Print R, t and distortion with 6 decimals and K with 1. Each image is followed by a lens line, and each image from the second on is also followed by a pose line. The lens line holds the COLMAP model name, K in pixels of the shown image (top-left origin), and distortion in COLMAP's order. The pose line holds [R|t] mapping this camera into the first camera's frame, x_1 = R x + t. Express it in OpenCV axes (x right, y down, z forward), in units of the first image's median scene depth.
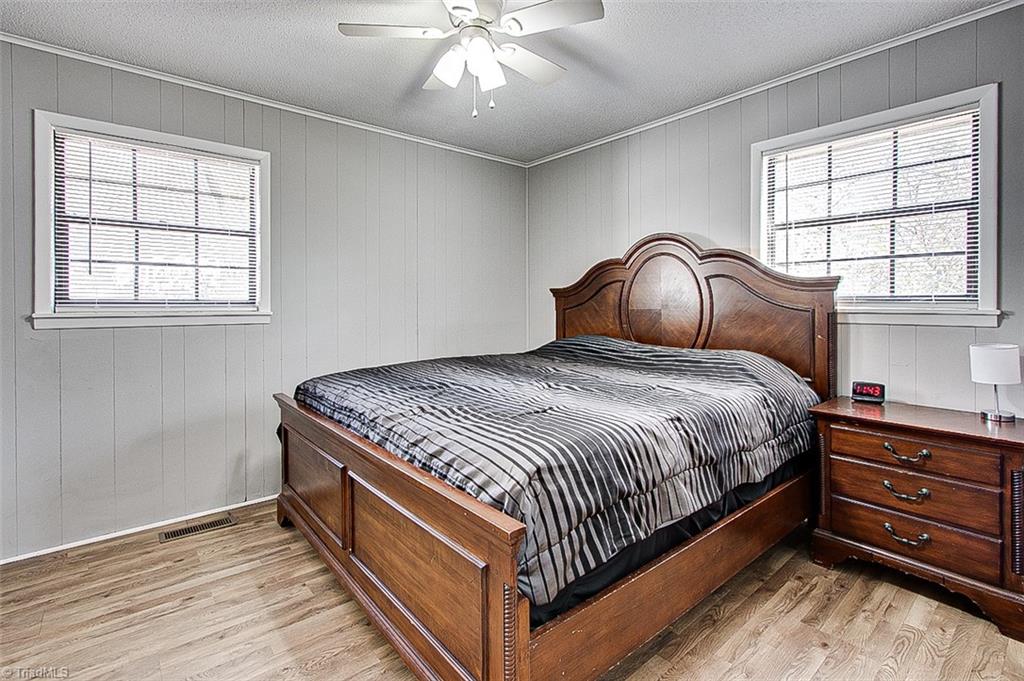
lens RADIAL K [[487.4, 0, 513.1], [0, 487.4, 306.4], [0, 0, 1]] dist [0.000760, 0.000179]
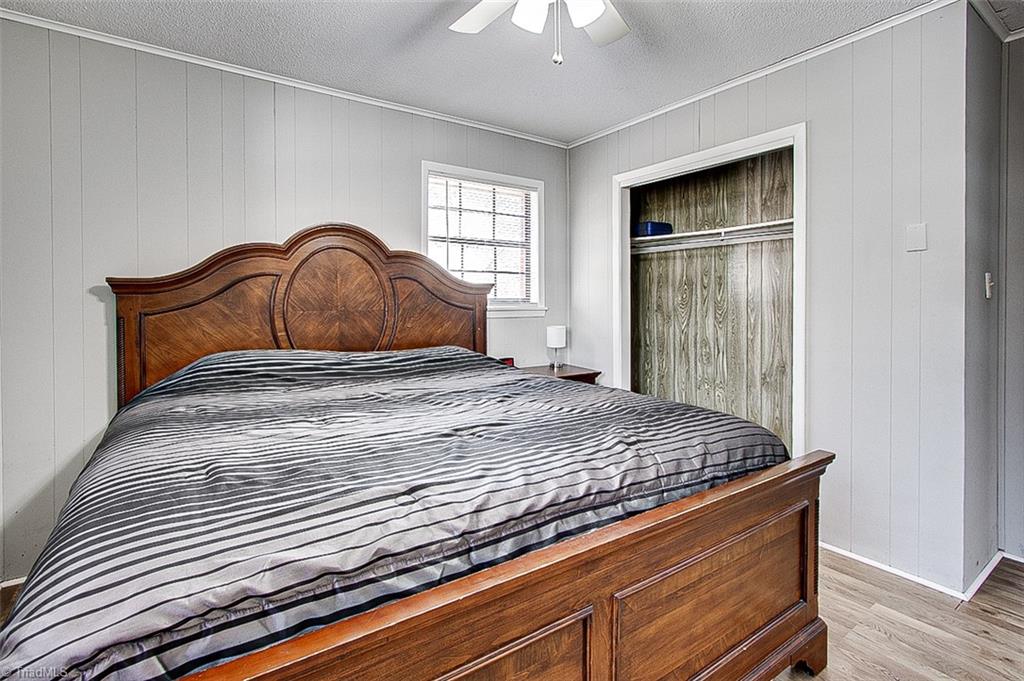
lens RADIAL K [[487.4, 0, 513.1], [0, 487.4, 306.4], [0, 0, 1]] dist [0.000760, 0.000179]
pose [[0.084214, -0.003440, 0.996442, -0.874071], [0.010011, 0.999946, 0.002606, -0.000882], [-0.996397, 0.009756, 0.084244, 1.025199]]
